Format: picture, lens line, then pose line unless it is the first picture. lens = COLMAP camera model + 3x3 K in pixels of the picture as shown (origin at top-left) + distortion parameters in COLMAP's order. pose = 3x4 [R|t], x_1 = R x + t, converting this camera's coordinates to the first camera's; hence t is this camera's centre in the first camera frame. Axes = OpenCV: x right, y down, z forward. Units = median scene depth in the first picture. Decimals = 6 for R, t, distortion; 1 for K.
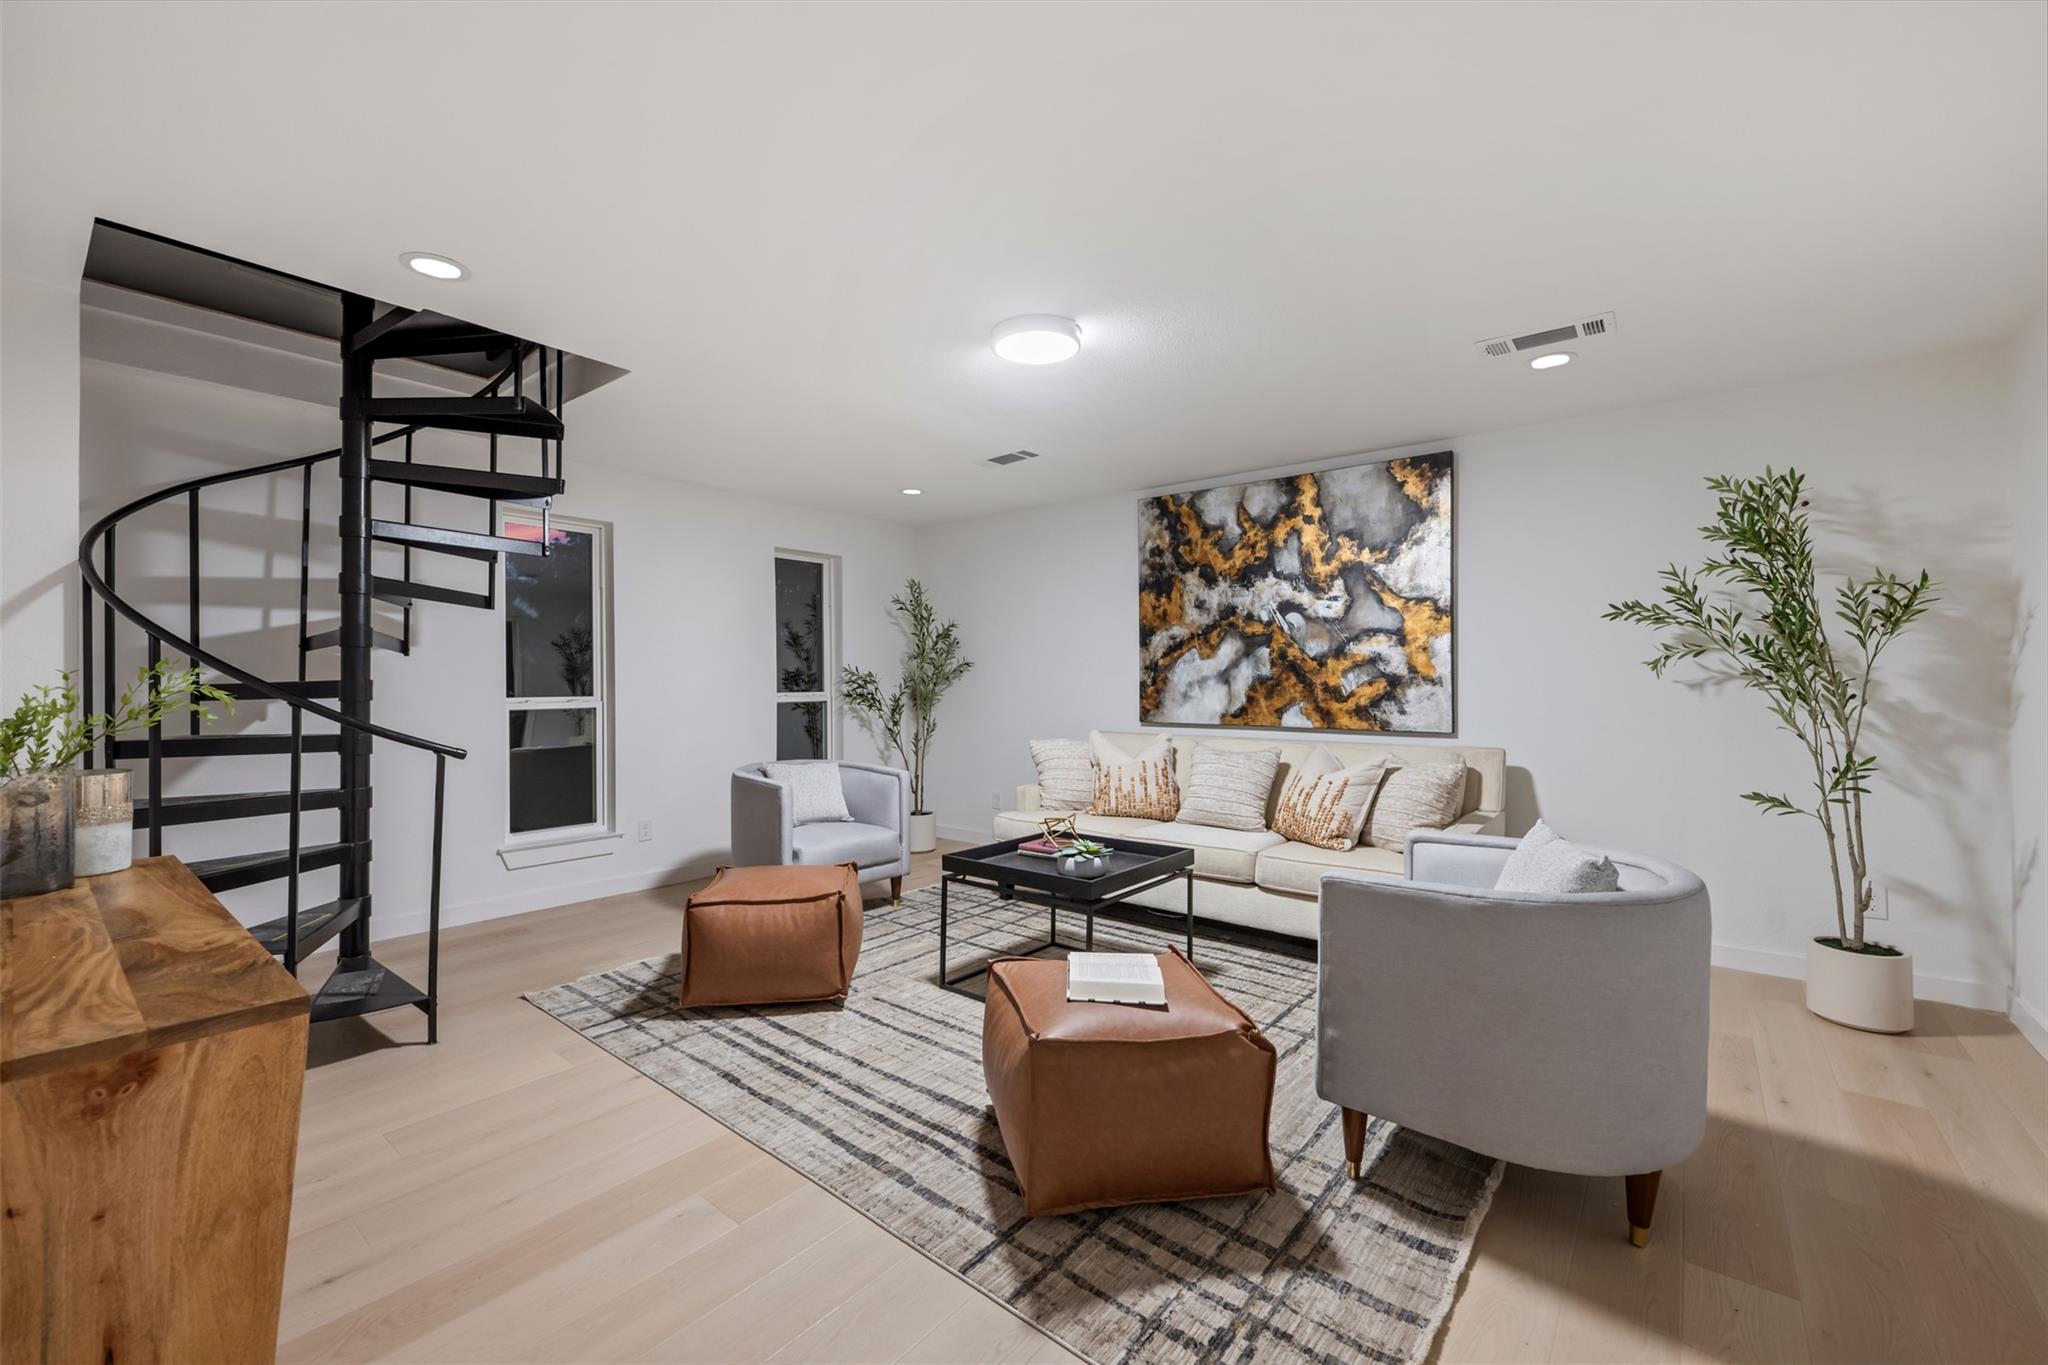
lens RADIAL K [[835.6, 0, 1024.0], [0, 835.6, 682.5], [0, 0, 1]] dist [-0.000304, 0.000006]
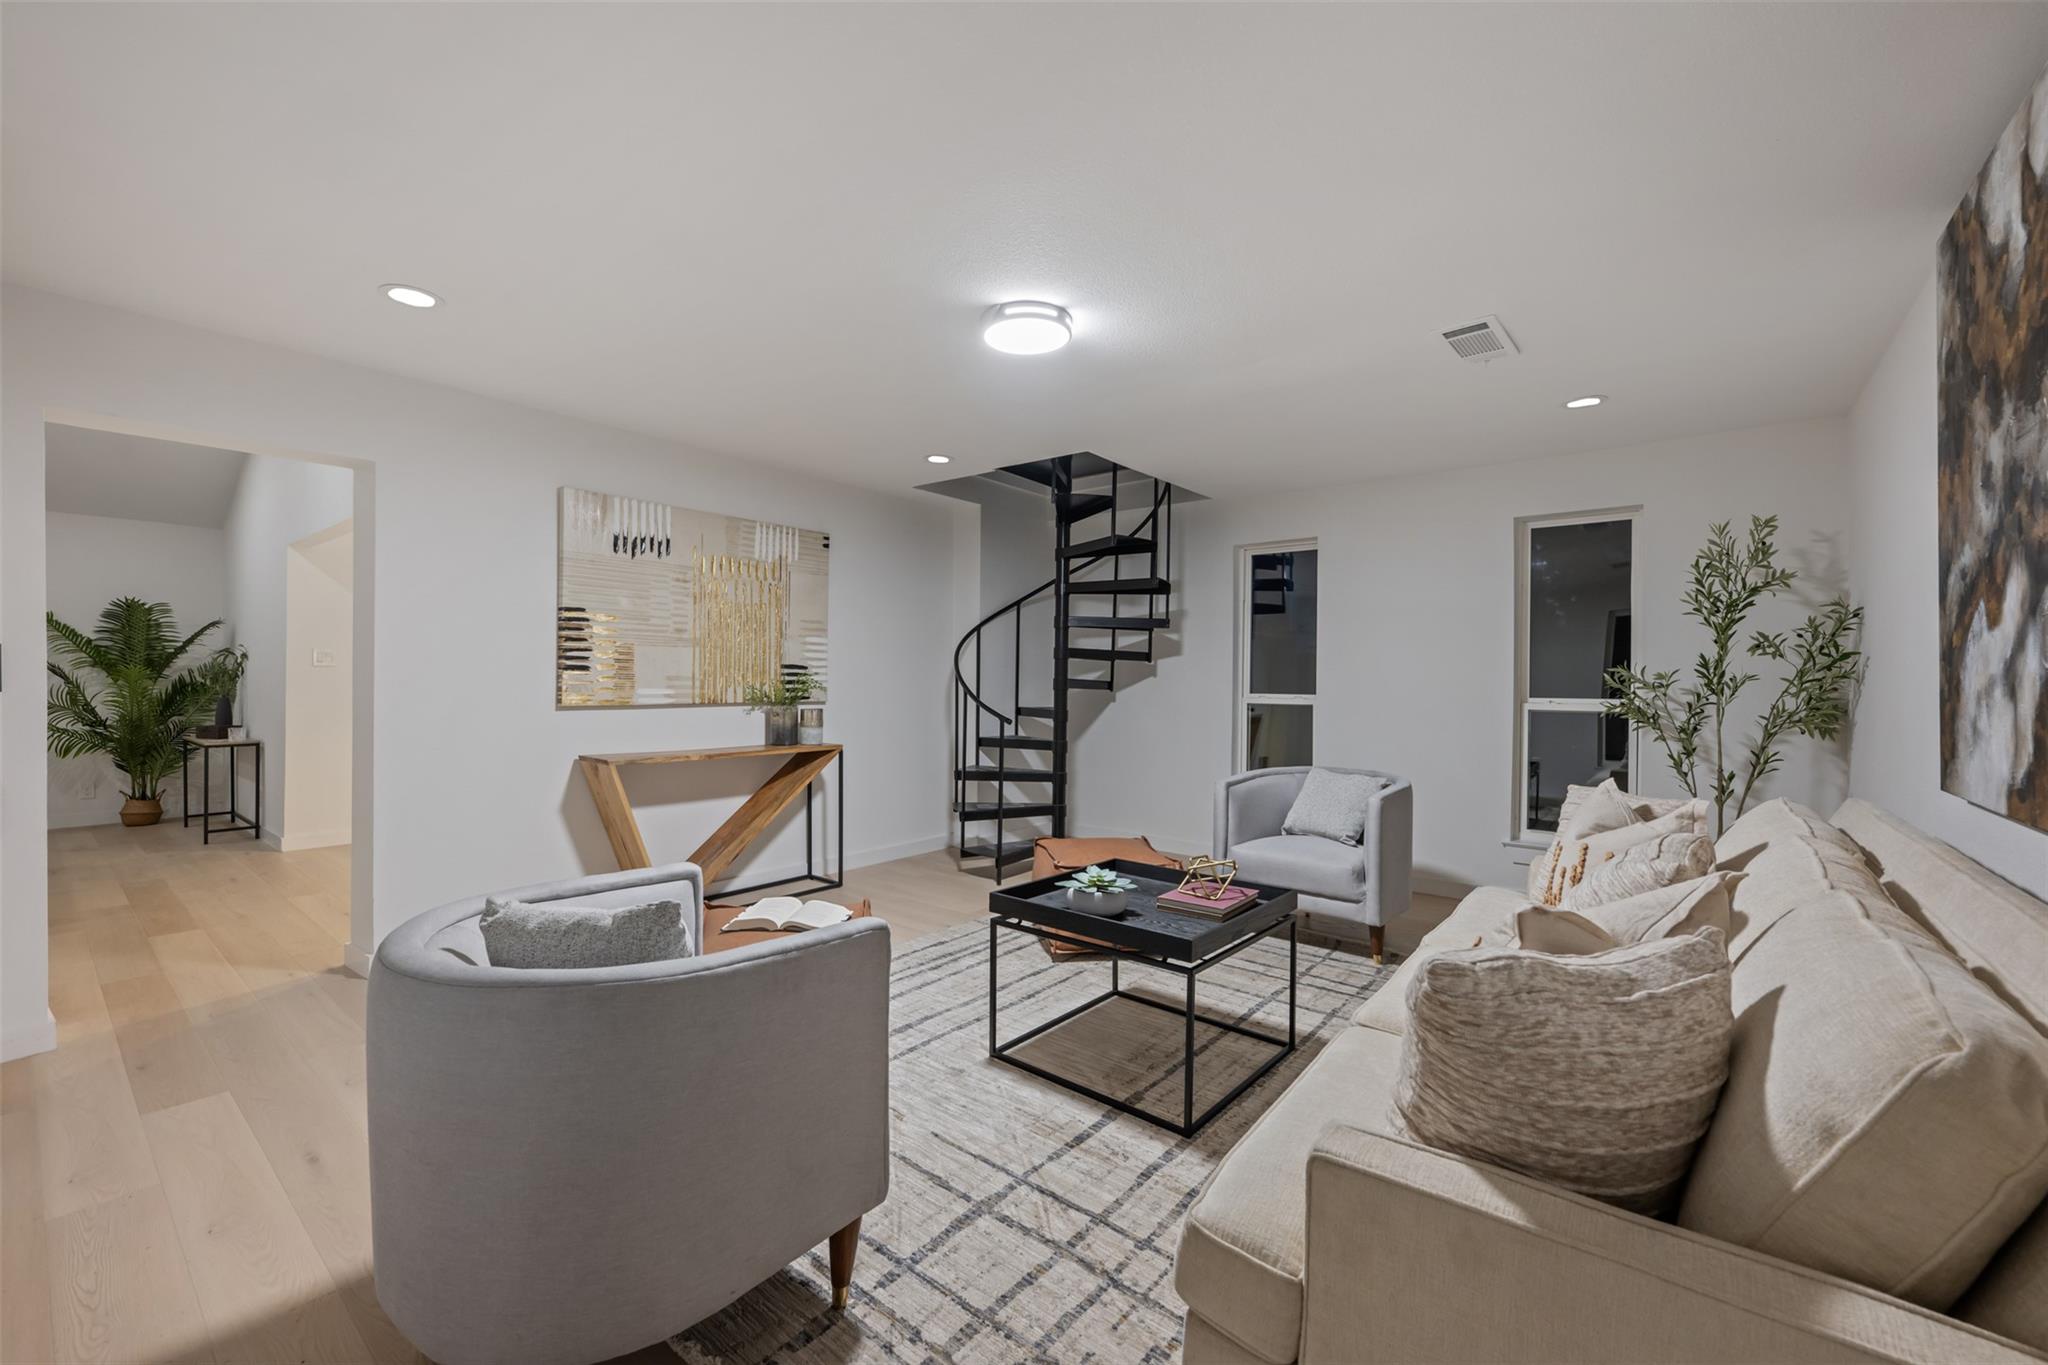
lens RADIAL K [[835.6, 0, 1024.0], [0, 835.6, 682.5], [0, 0, 1]] dist [-0.000304, 0.000006]
pose [[-0.008726, 0.005908, -0.999944, 0.669008], [-0.013898, 0.999885, 0.006029, -0.001426], [0.999865, 0.013950, -0.008643, 0.685398]]
